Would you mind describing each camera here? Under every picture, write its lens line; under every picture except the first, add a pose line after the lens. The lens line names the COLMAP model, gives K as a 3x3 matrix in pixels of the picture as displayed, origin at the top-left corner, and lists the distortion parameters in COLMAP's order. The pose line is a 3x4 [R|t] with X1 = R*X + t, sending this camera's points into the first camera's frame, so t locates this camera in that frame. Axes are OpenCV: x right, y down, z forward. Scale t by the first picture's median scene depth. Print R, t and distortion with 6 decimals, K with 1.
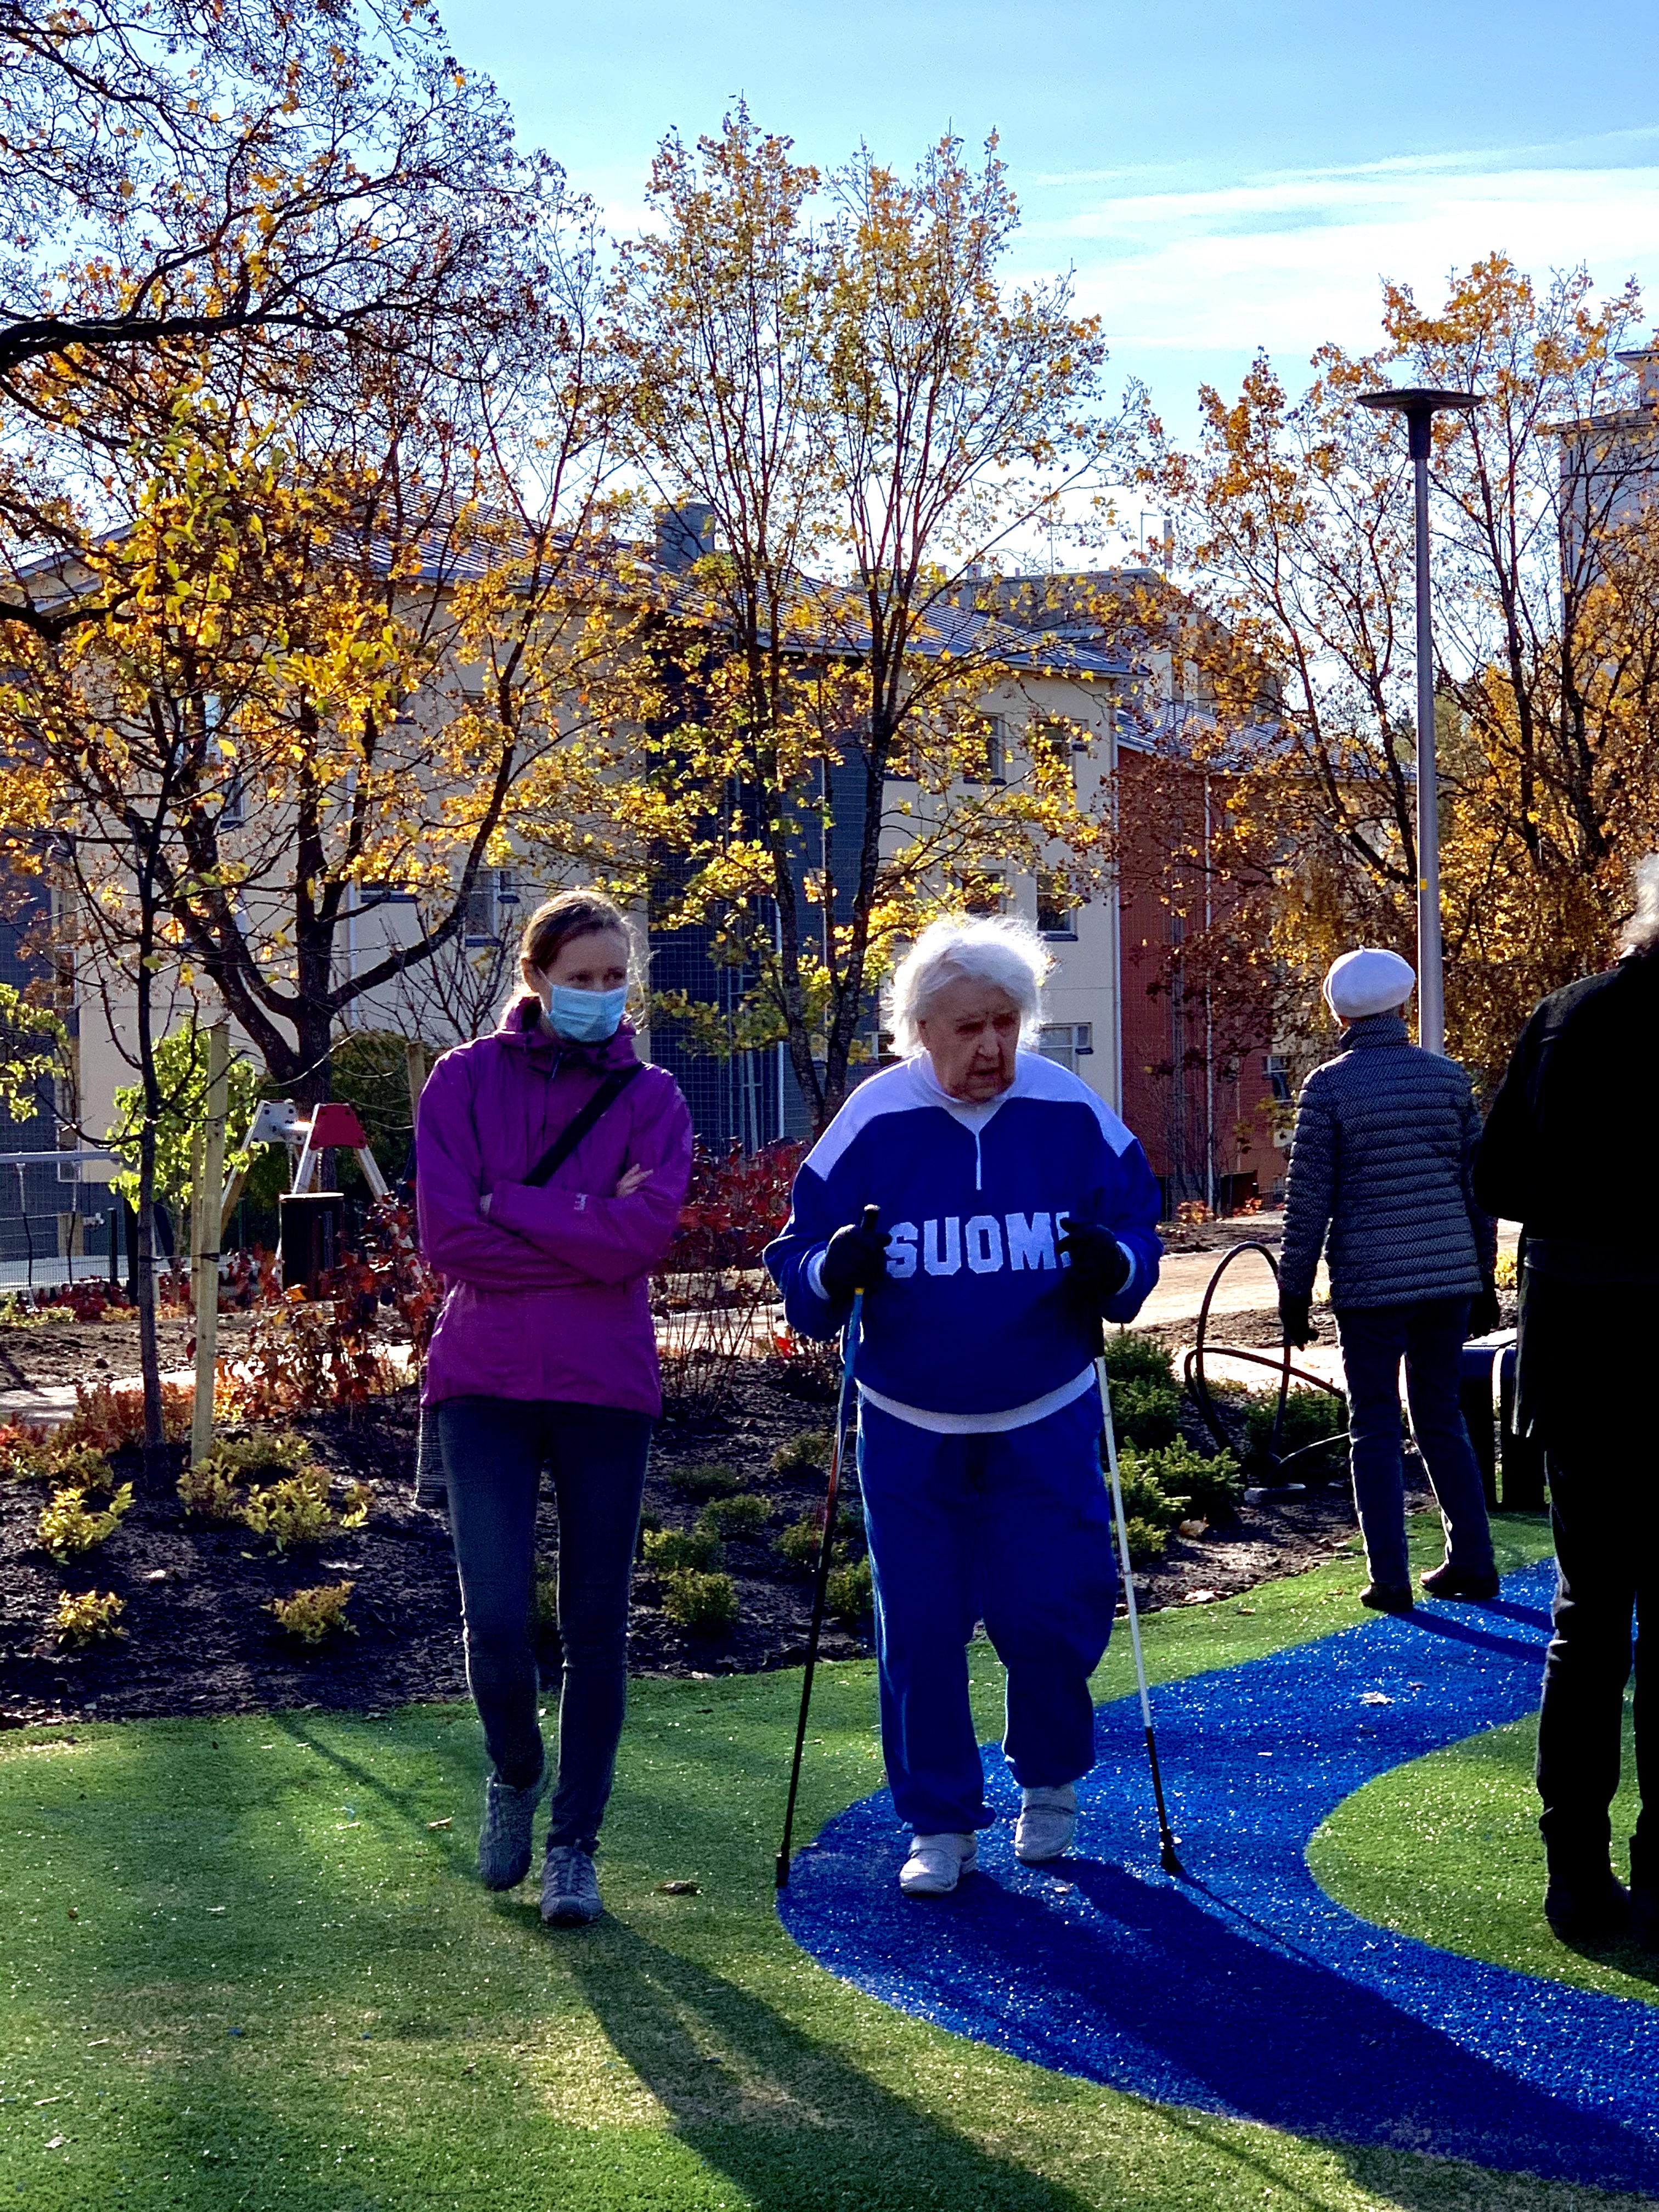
lens RADIAL K [[4810.4, 0, 825.7], [0, 4810.4, 1099.5], [0, 0, 1]] dist [0.454658, 0.000000]
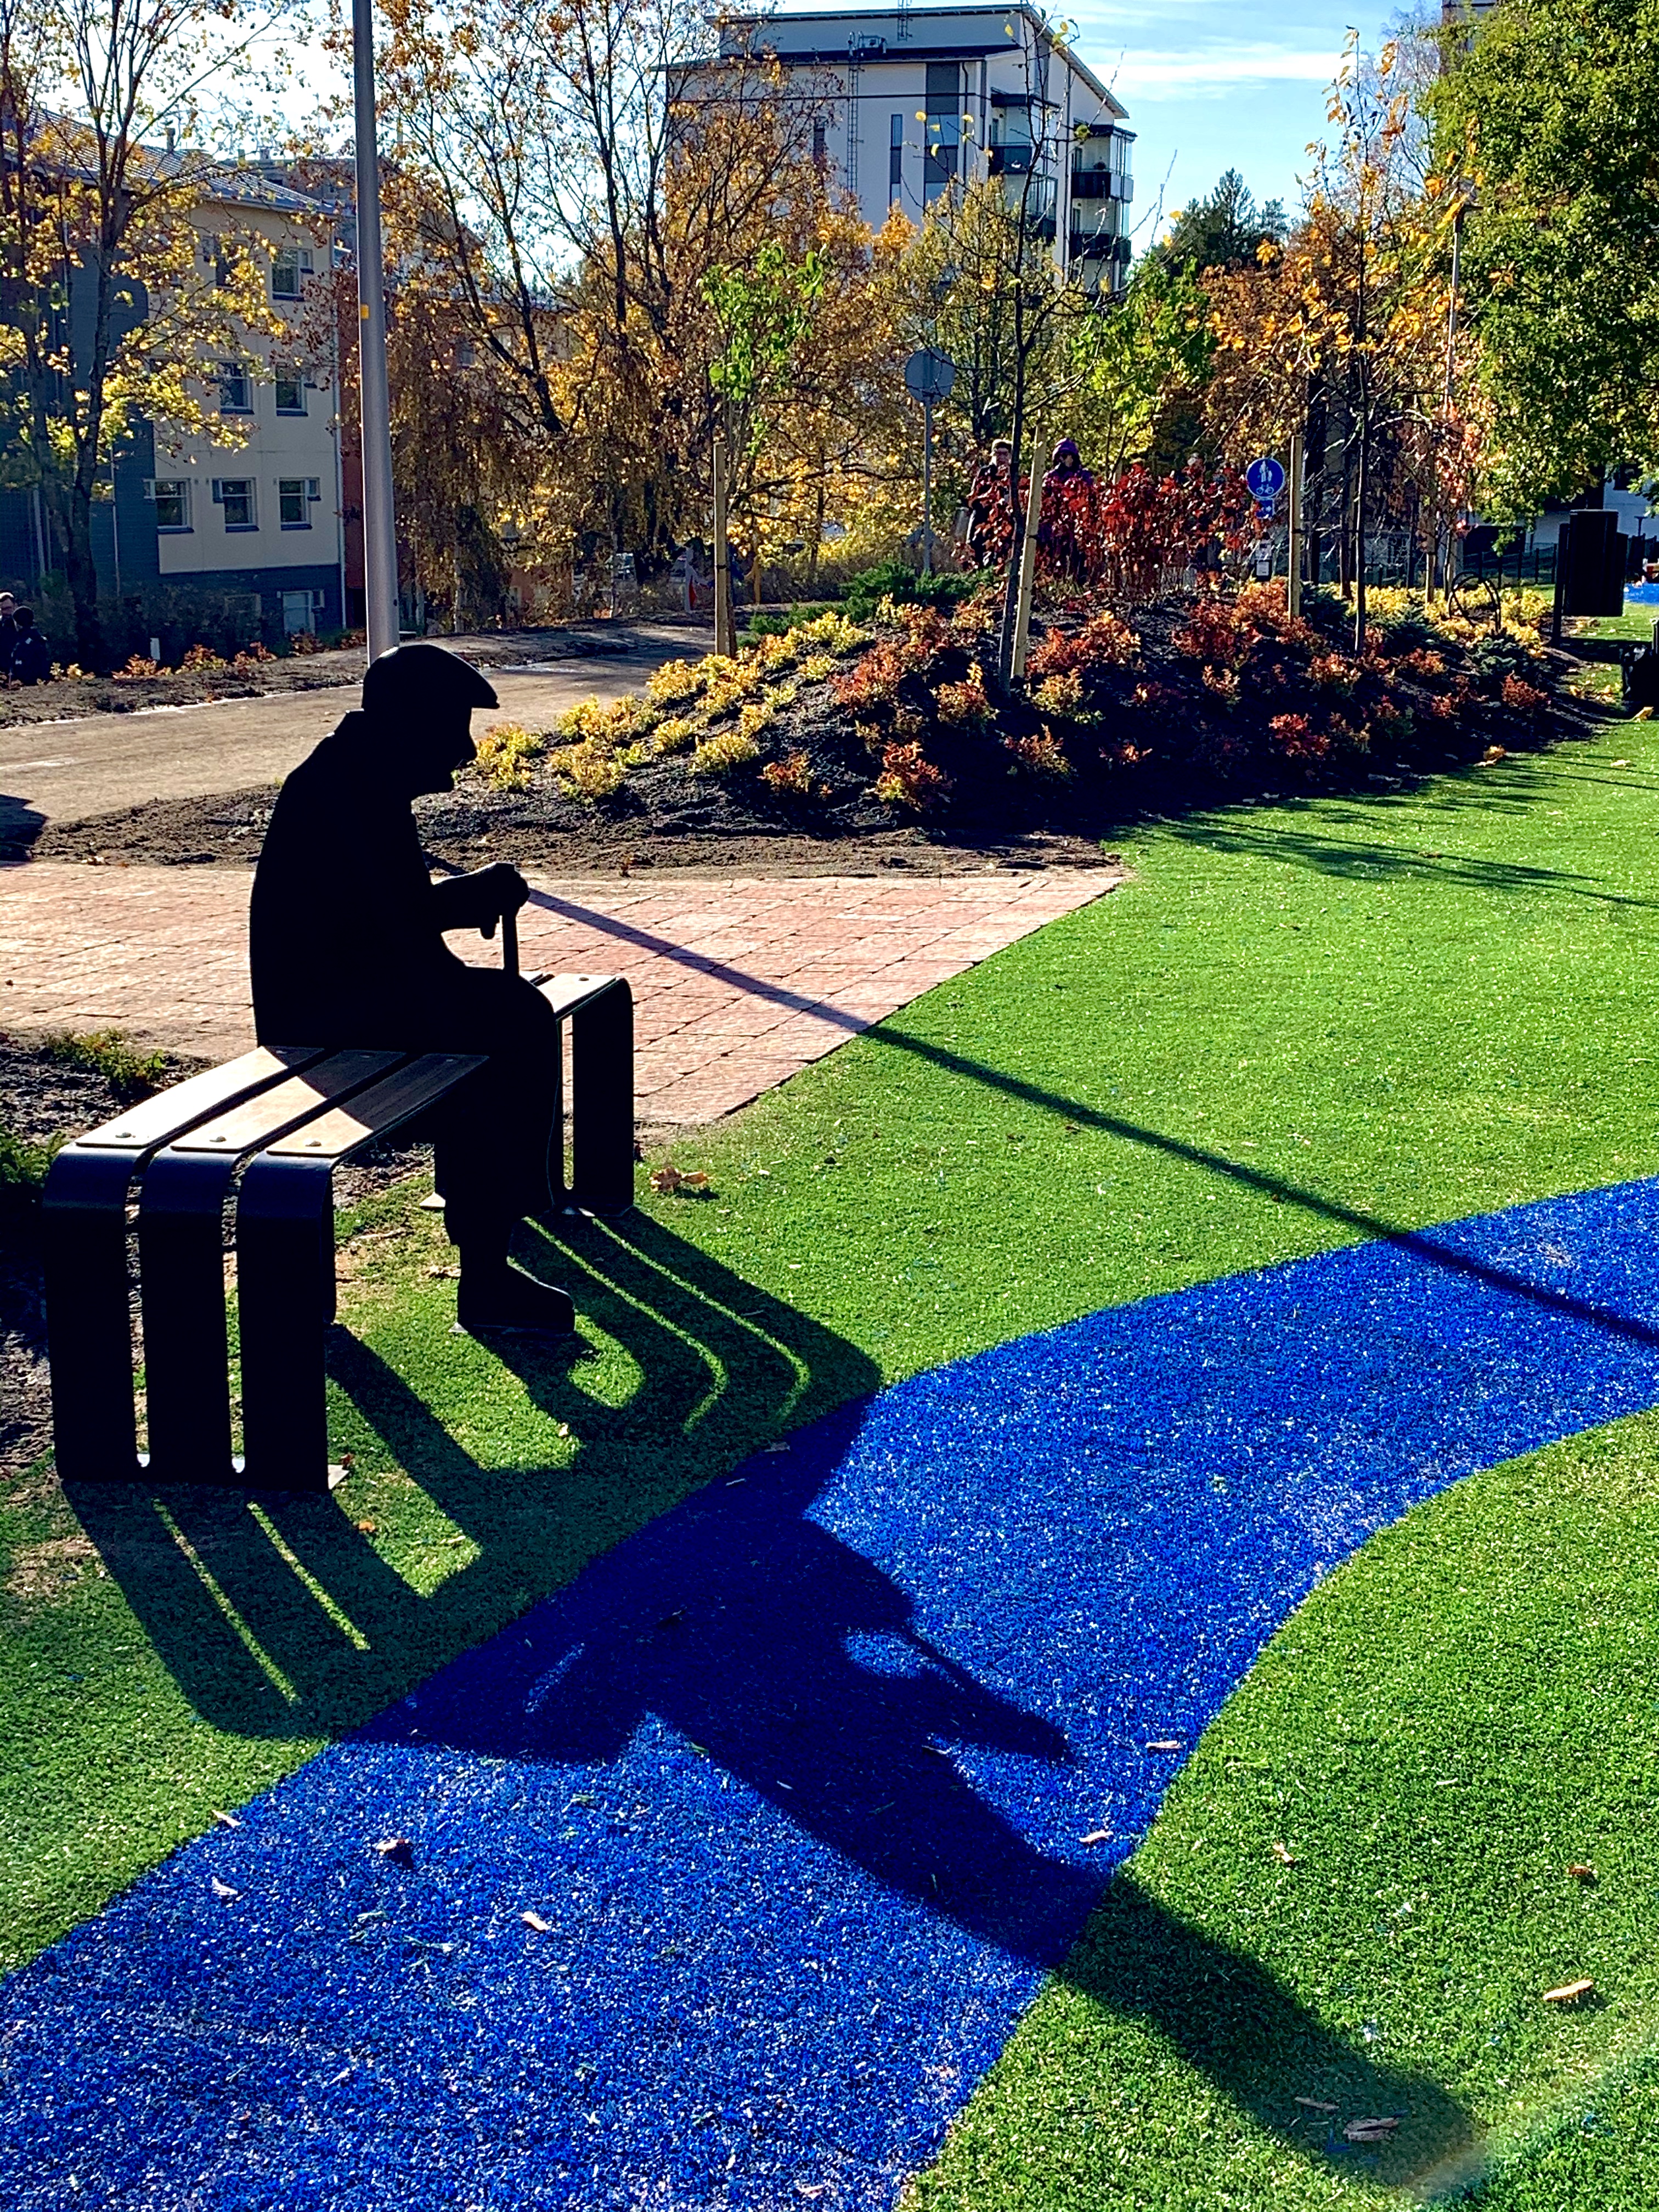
lens RADIAL K [[2923.2, 0, 832.0], [0, 2923.2, 1109.1], [0, 0, 1]] dist [-0.223019, 0.000000]
pose [[0.978925, 0.002021, 0.204212, 0.045089], [-0.041750, 0.980813, 0.190430, -0.002066], [-0.199909, -0.194943, 0.960226, 0.218245]]
